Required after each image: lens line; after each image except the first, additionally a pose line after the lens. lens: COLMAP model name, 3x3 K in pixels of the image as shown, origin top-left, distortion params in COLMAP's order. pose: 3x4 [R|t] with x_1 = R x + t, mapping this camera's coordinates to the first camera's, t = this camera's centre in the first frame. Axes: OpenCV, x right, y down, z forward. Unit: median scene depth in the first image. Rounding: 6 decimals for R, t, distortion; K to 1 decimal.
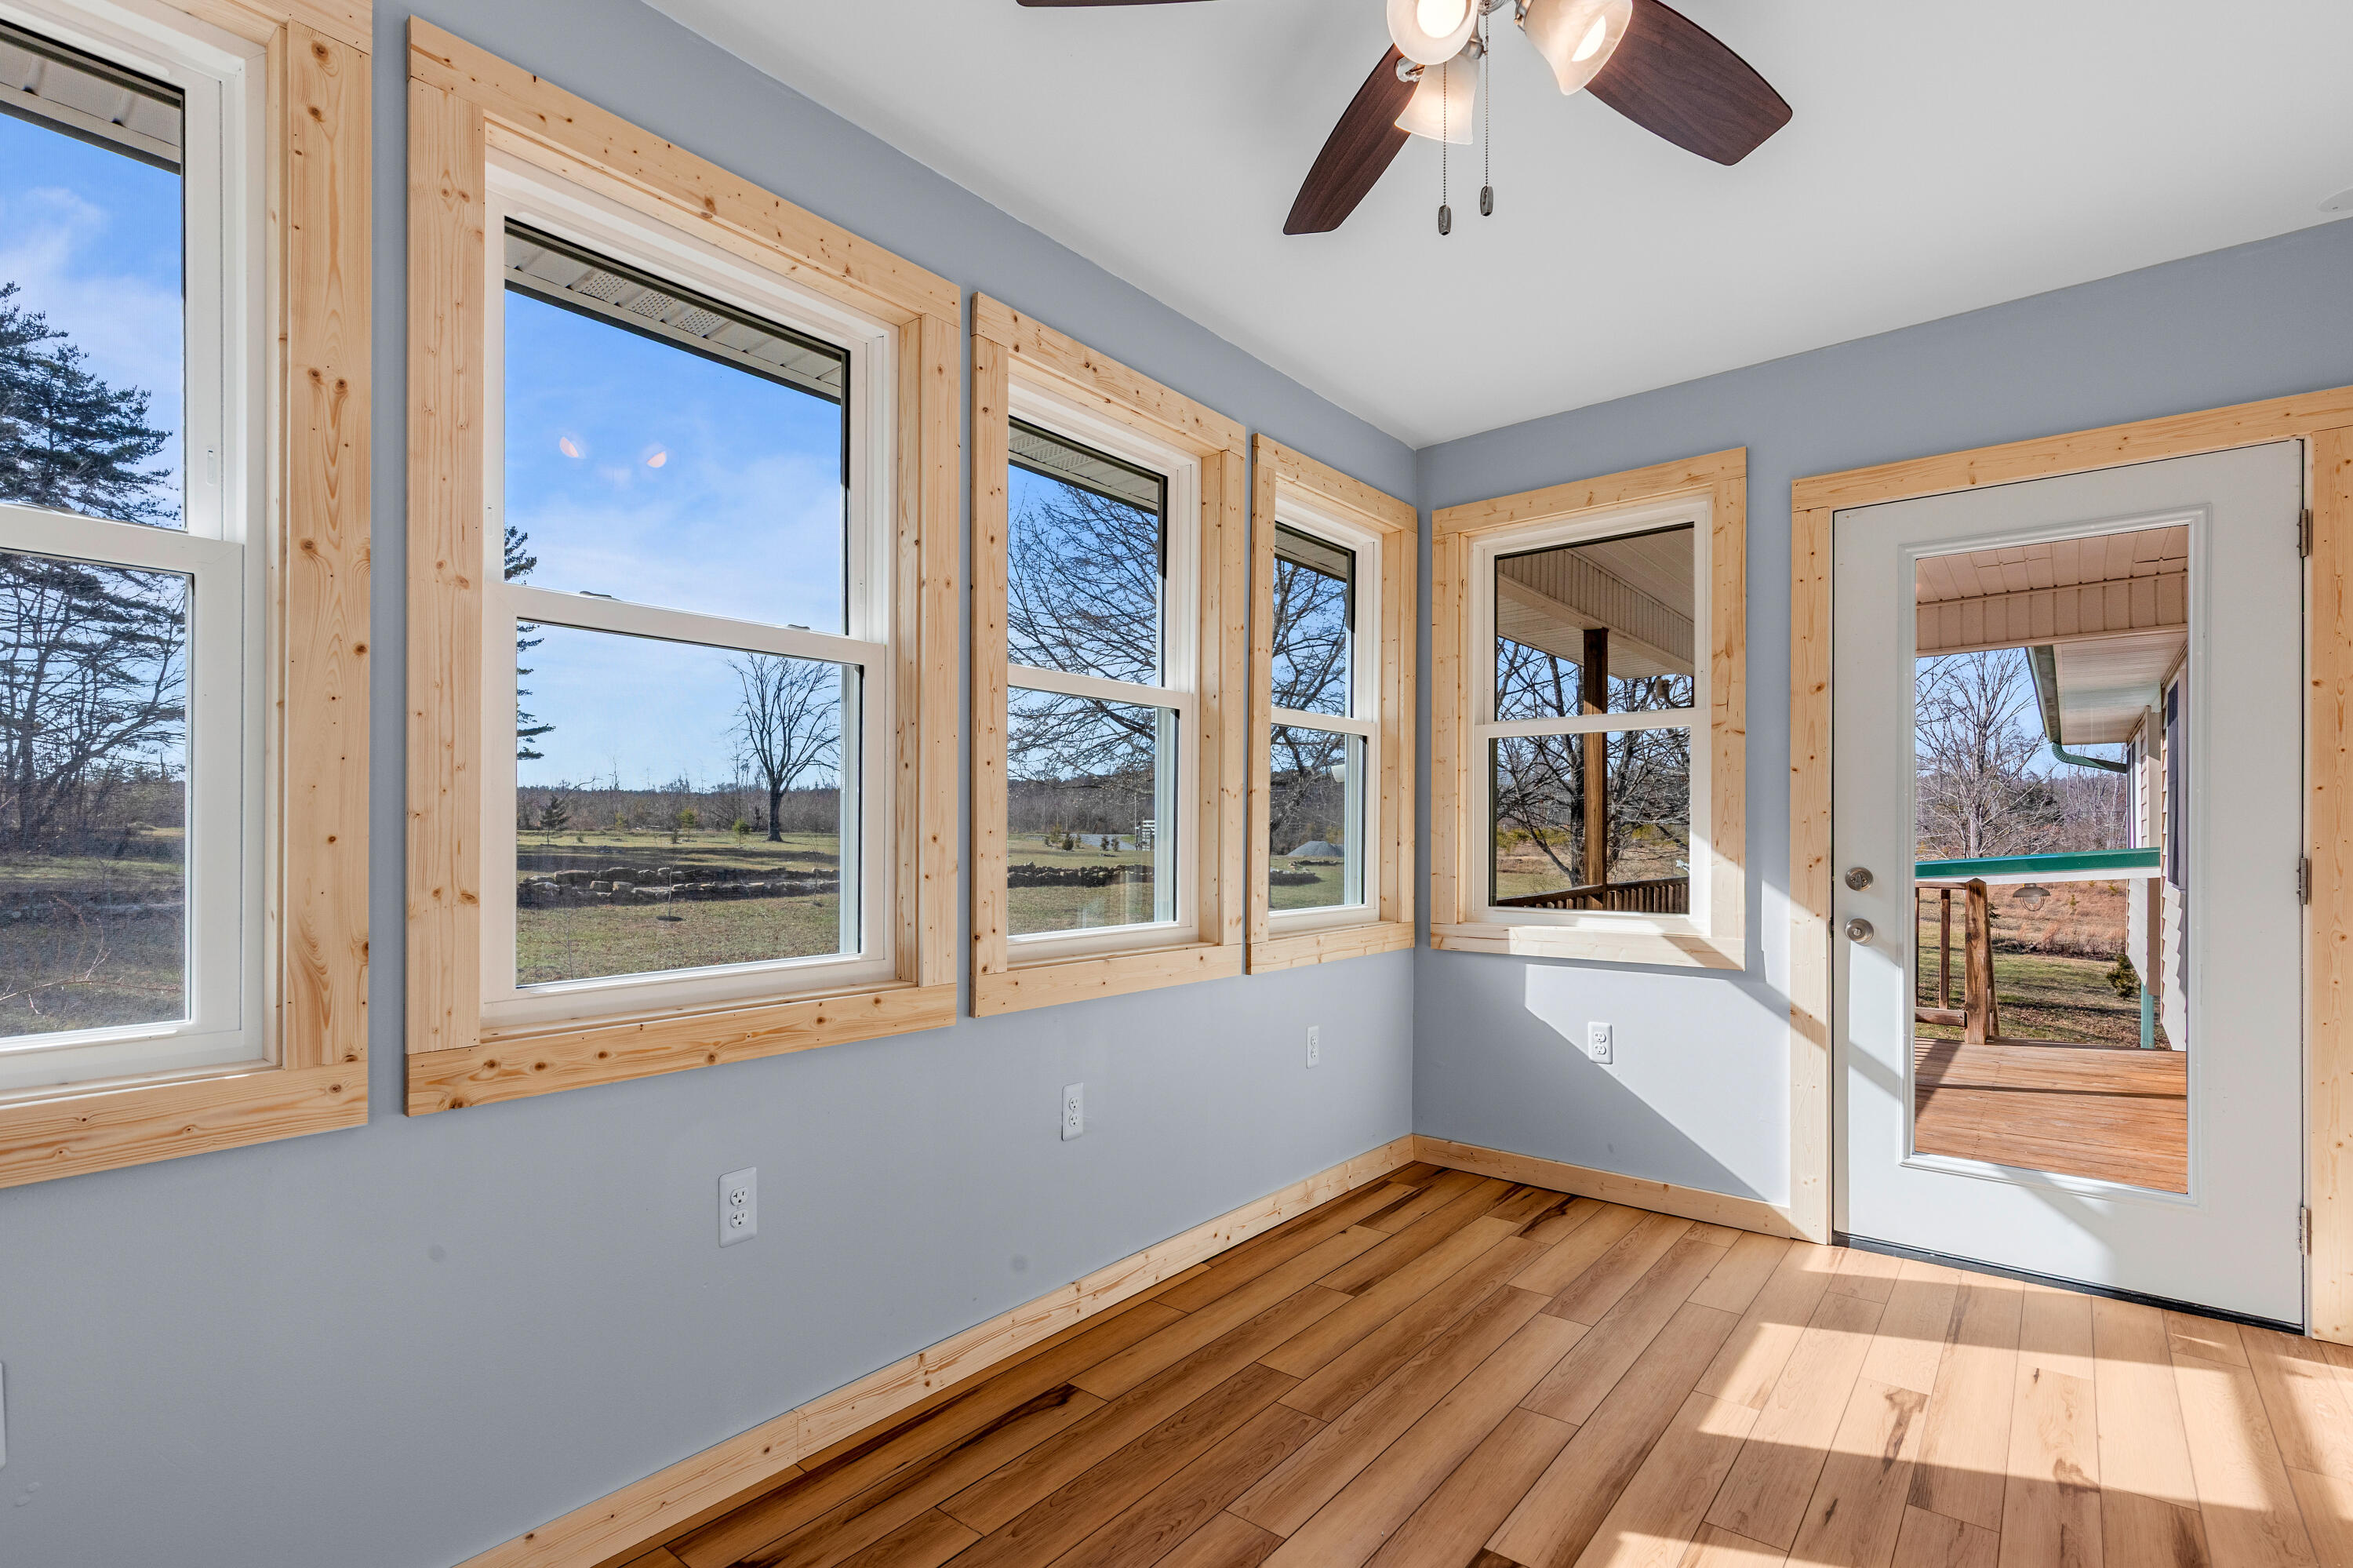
lens RADIAL K [[1095.8, 0, 1179.6], [0, 1095.8, 829.8], [0, 0, 1]] dist [0.005597, -0.001673]
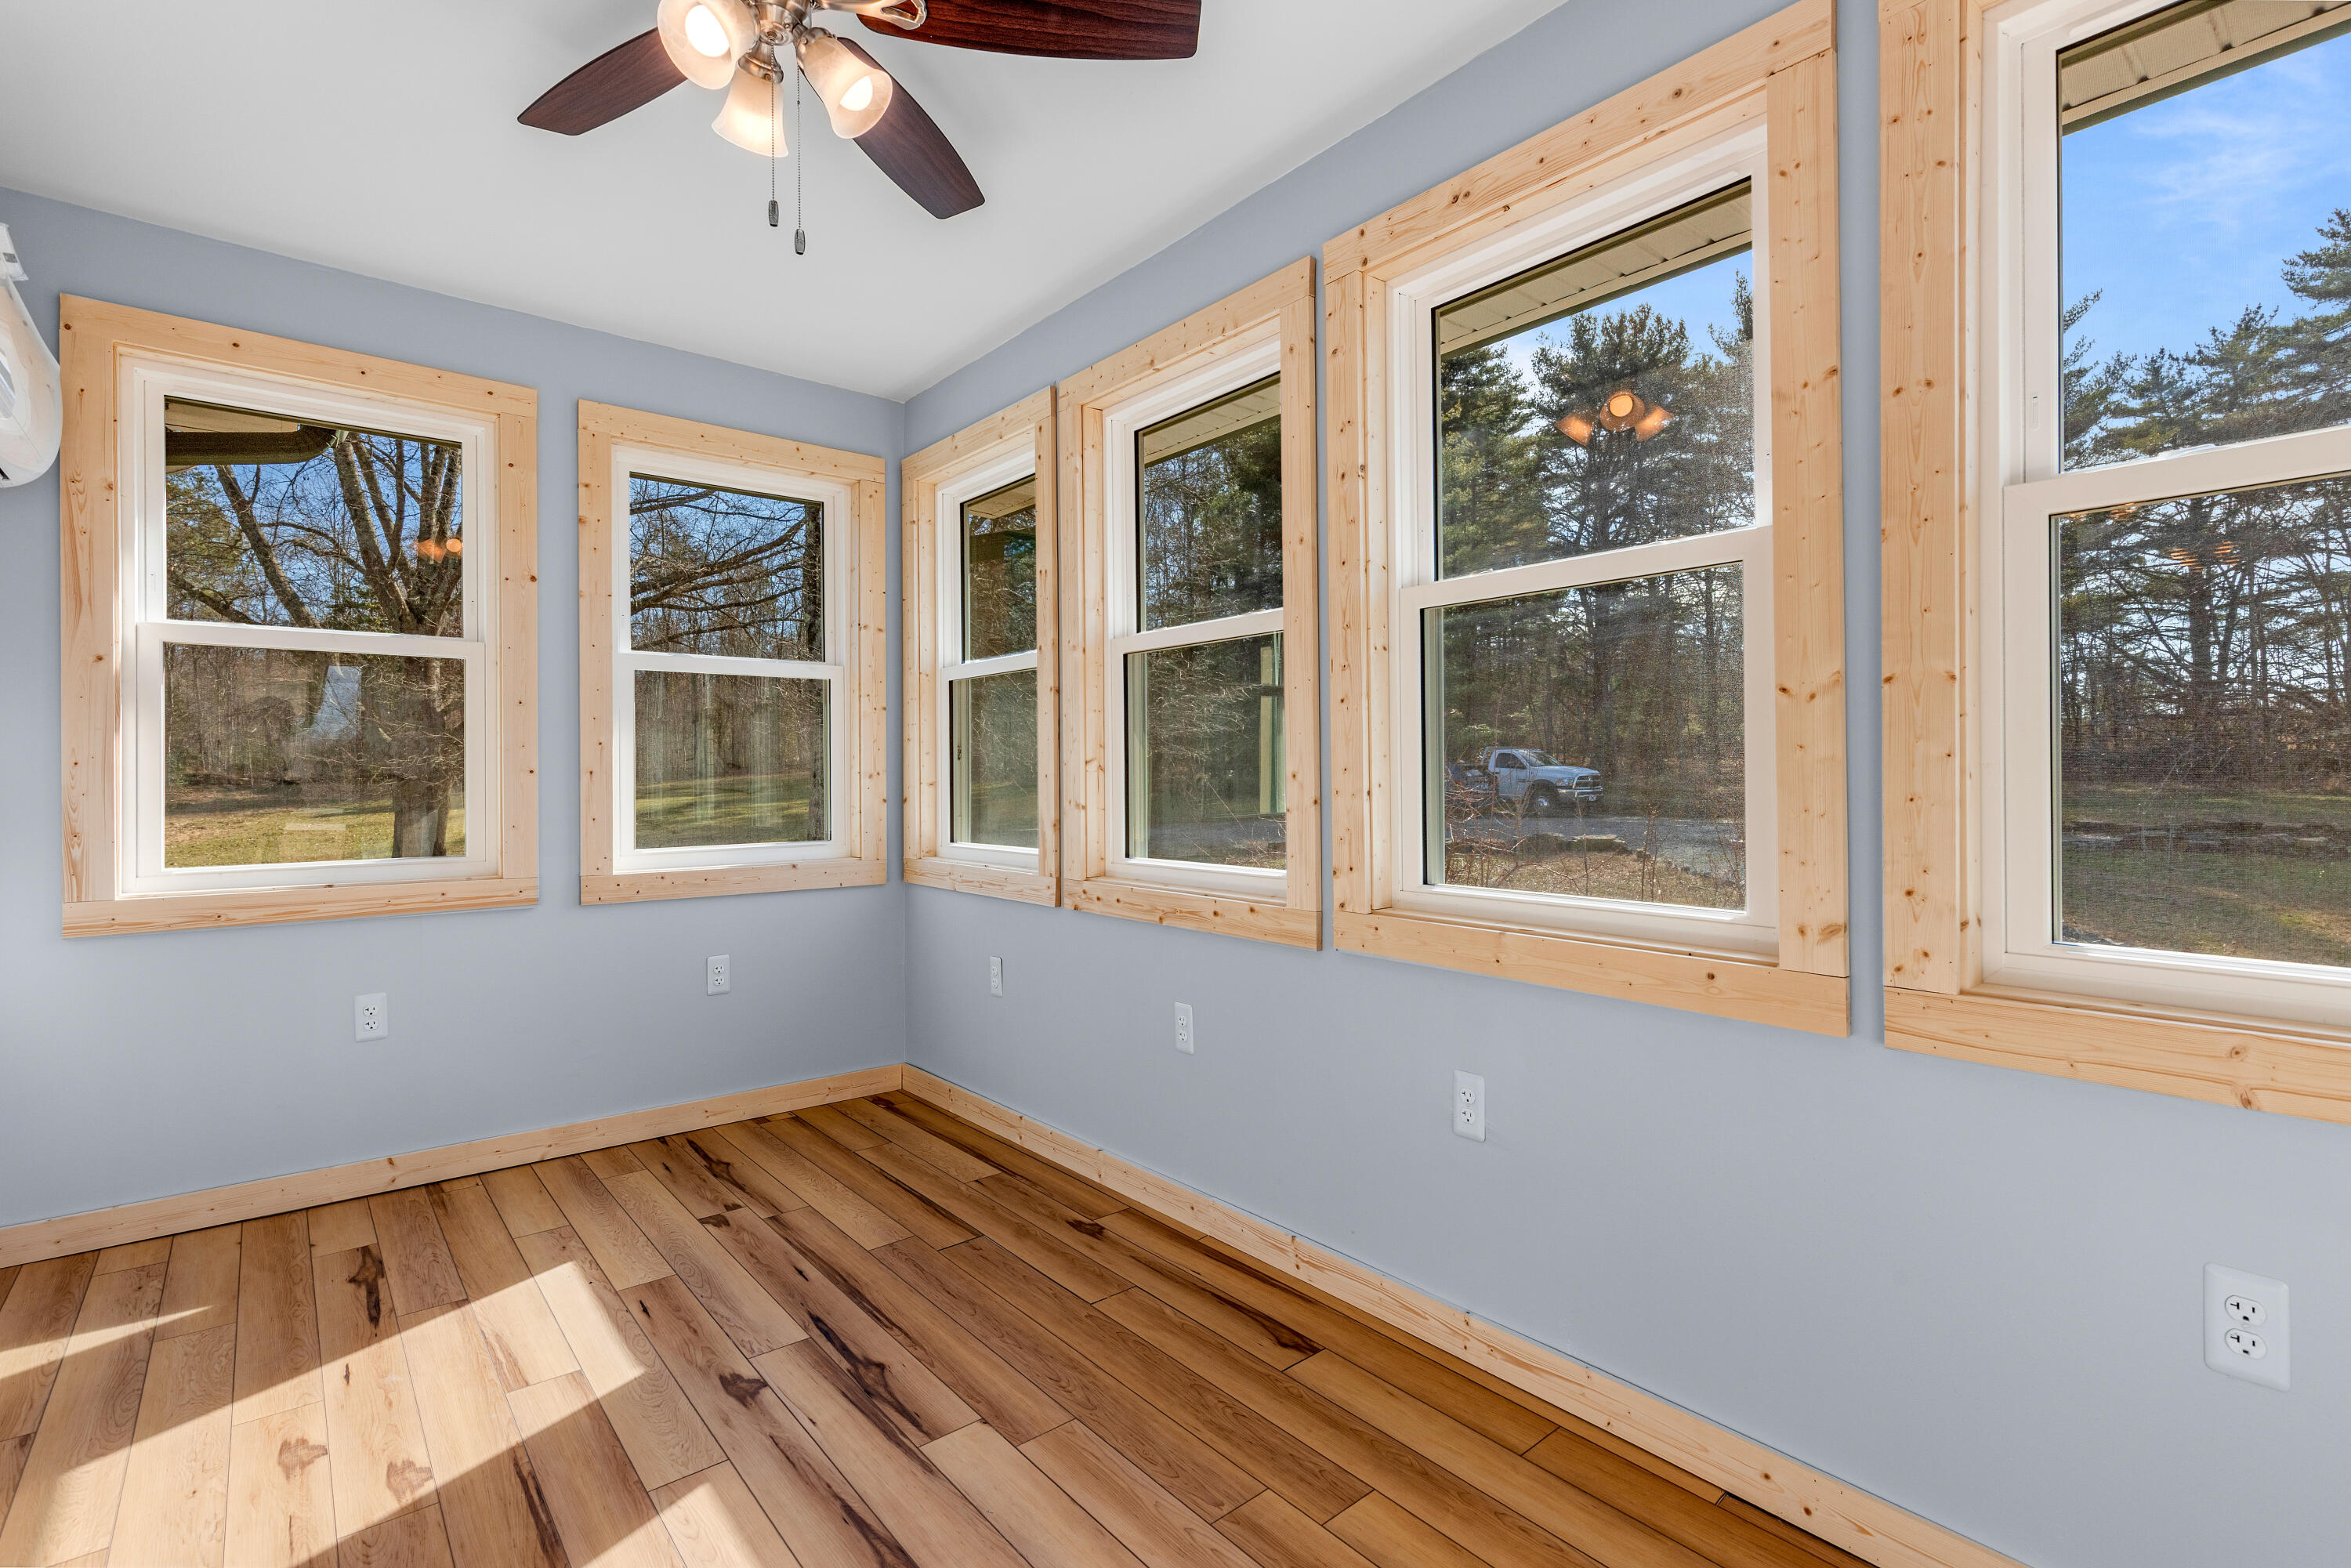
lens RADIAL K [[1094.8, 0, 1175.8], [0, 1094.8, 780.2], [0, 0, 1]] dist [0.005597, -0.001673]
pose [[-0.205004, 0.000535, -0.978761, 0.894759], [0.004501, 0.999990, -0.000396, 0.012830], [0.978751, -0.004487, -0.205005, 1.127596]]
